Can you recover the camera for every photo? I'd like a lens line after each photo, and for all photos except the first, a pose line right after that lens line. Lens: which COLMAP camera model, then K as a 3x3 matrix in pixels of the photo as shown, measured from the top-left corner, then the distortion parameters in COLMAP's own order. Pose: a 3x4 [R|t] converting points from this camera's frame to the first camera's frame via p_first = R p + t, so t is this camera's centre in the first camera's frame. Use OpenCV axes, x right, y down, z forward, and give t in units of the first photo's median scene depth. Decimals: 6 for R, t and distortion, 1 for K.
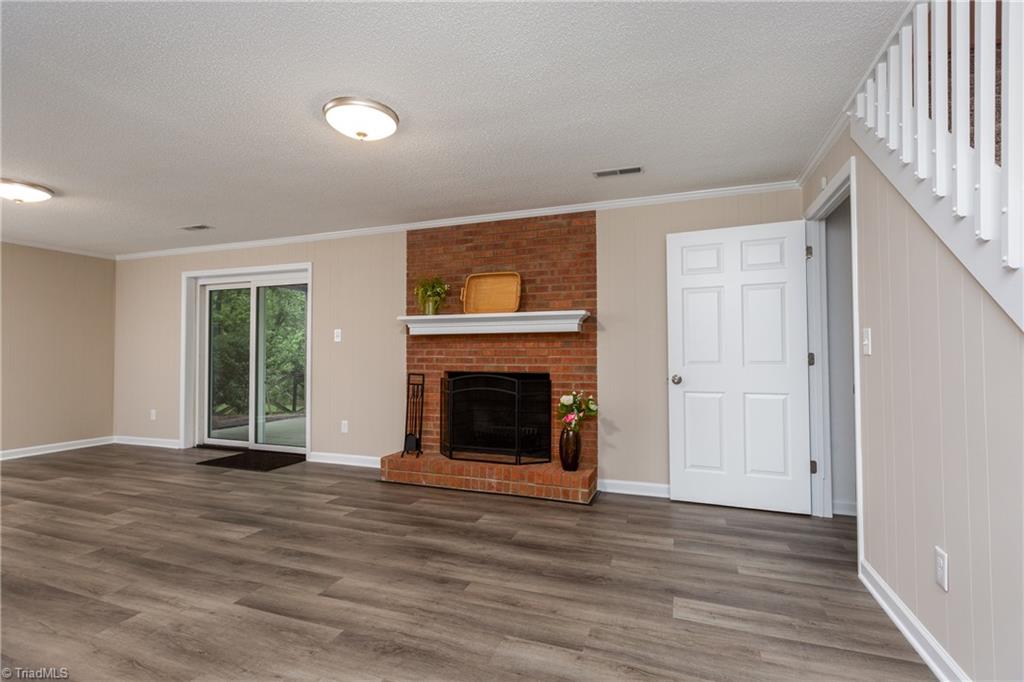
lens RADIAL K [[467.2, 0, 513.2], [0, 467.2, 348.6], [0, 0, 1]] dist [0.000392, -0.000902]
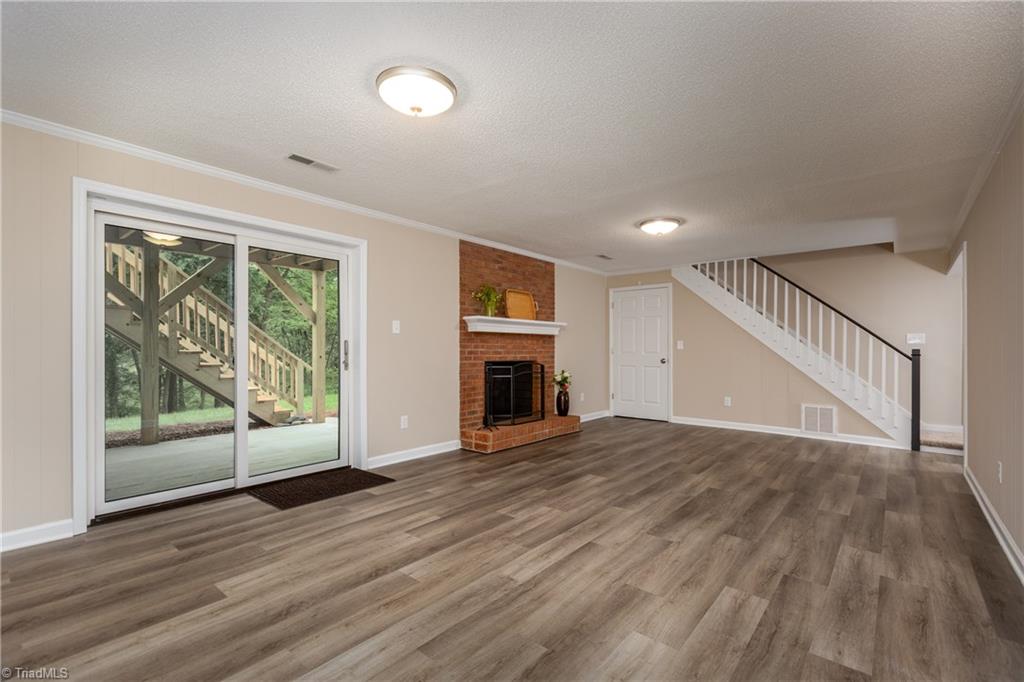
lens RADIAL K [[467.2, 0, 496.1], [0, 467.2, 350.1], [0, 0, 1]] dist [0.000392, -0.000902]
pose [[0.353670, 0.000620, 0.935370, -1.448422], [-0.015098, 0.999873, 0.005046, 0.012383], [-0.935249, -0.015907, 0.353634, 0.584702]]
